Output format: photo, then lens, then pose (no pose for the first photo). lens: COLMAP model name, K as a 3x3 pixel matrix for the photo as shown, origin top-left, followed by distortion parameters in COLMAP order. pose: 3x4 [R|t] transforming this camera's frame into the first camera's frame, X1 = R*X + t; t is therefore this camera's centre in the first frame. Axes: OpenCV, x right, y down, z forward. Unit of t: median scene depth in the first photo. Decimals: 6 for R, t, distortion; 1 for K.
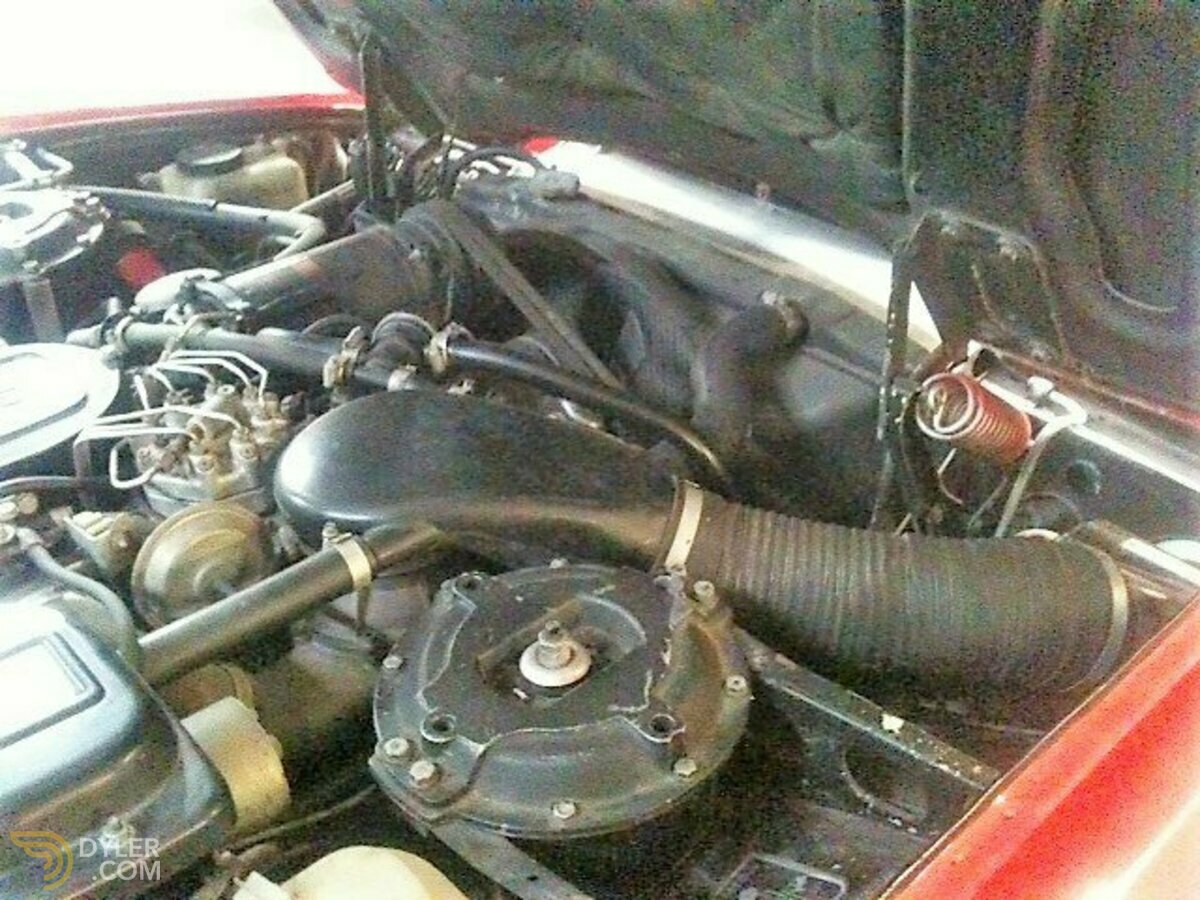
lens RADIAL K [[1299.6, 0, 600.0], [0, 1299.6, 450.0], [0, 0, 1]] dist [0.179768, -0.531937]
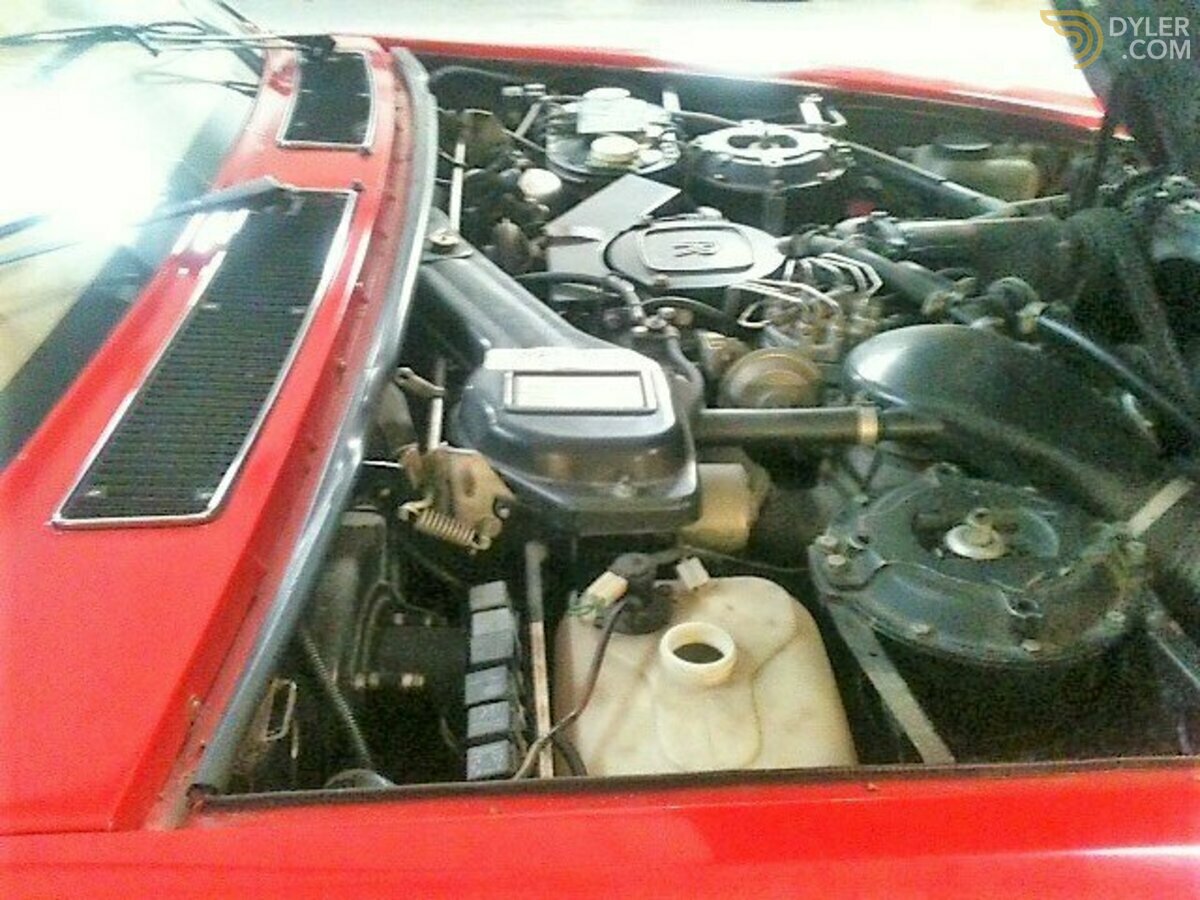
lens RADIAL K [[1299.6, 0, 600.0], [0, 1299.6, 450.0], [0, 0, 1]] dist [0.179768, -0.531937]
pose [[0.788937, 0.338747, -0.512669, 0.238744], [-0.351822, 0.933049, 0.075101, 0.091496], [0.503786, 0.121118, 0.855295, -0.207604]]
